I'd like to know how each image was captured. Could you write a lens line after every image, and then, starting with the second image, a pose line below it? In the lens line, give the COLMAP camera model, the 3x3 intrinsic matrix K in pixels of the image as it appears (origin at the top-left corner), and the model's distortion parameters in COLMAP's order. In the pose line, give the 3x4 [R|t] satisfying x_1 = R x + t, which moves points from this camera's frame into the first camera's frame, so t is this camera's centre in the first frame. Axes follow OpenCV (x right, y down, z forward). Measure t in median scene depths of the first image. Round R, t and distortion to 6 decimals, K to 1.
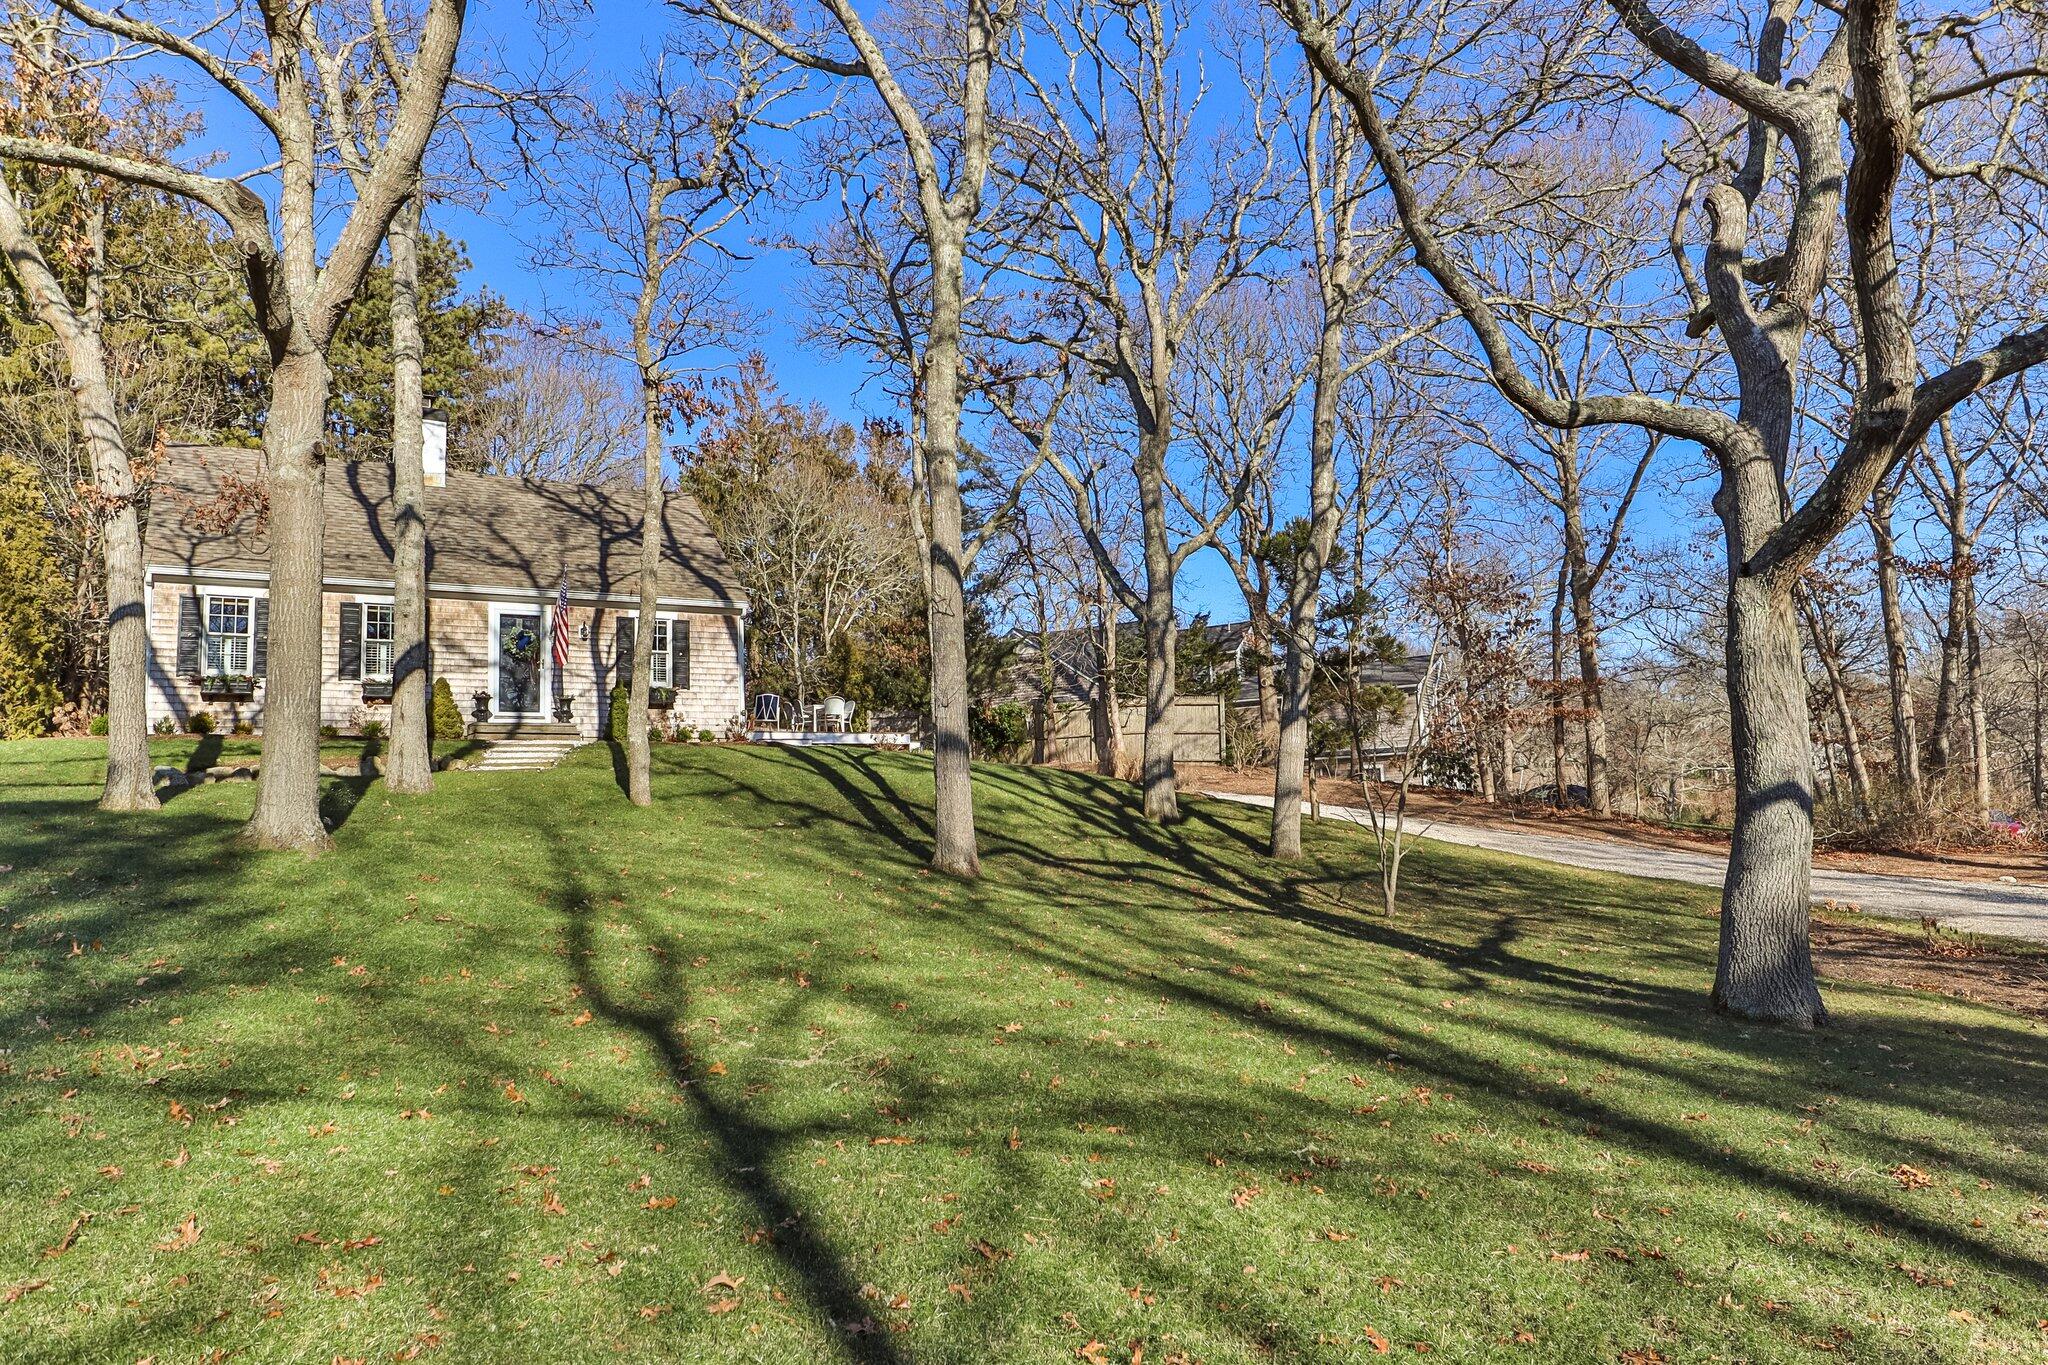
lens RADIAL K [[1308.6, 0, 1013.6], [0, 1308.6, 667.4], [0, 0, 1]] dist [-0.006306, 0.000568]
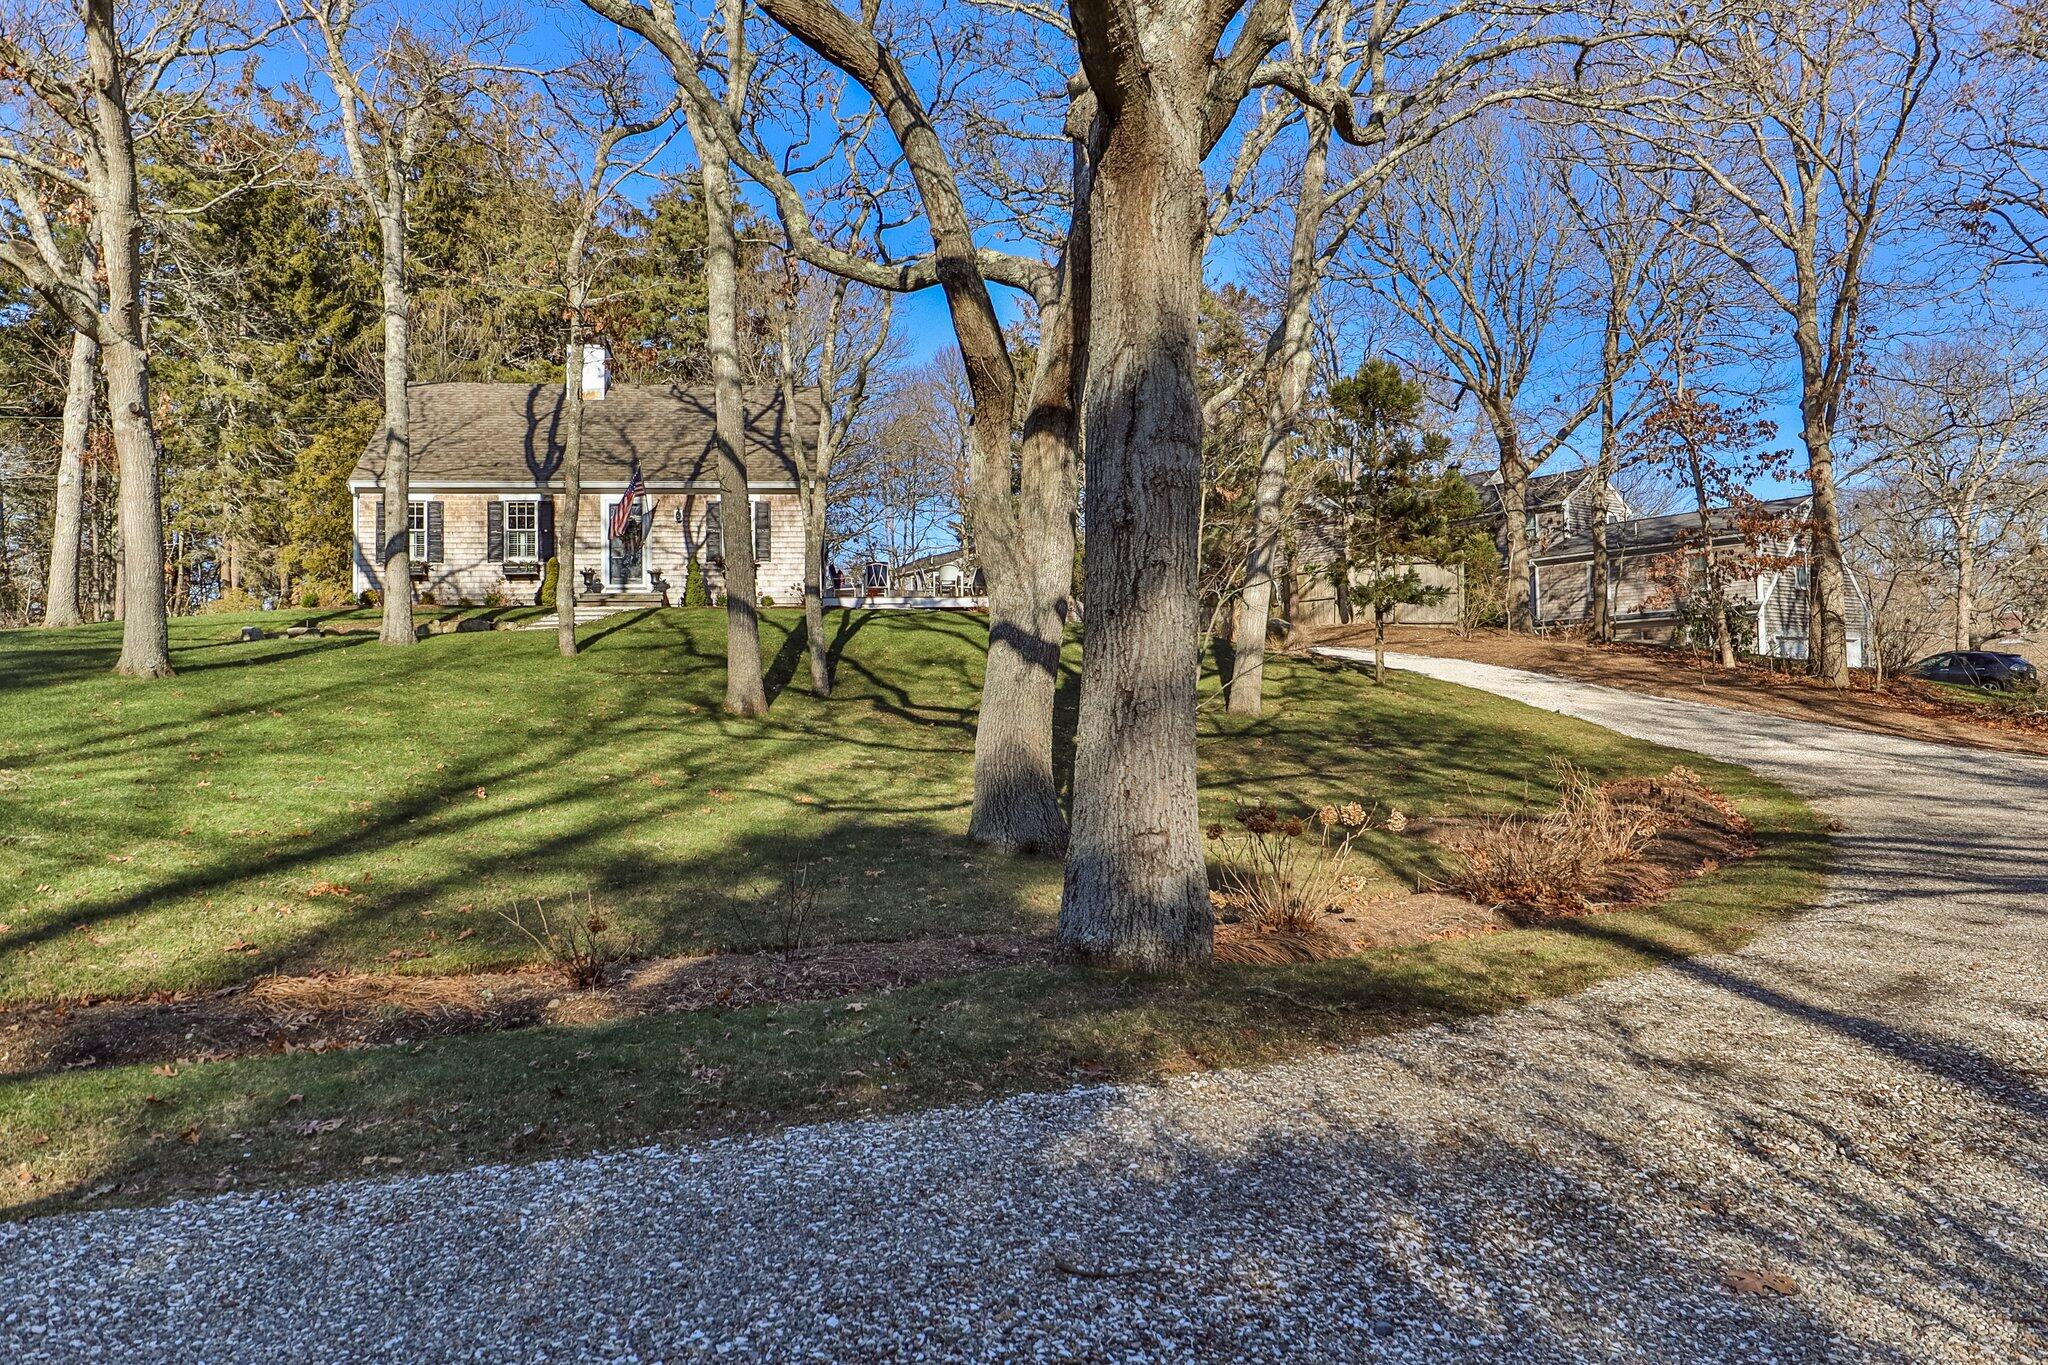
lens RADIAL K [[1308.6, 0, 1016.6], [0, 1308.6, 699.7], [0, 0, 1]] dist [-0.006306, 0.000568]
pose [[0.917782, 0.012471, -0.396888, 0.435641], [0.036927, 0.992495, 0.116577, 0.011981], [0.395364, -0.121648, 0.910434, 0.012563]]
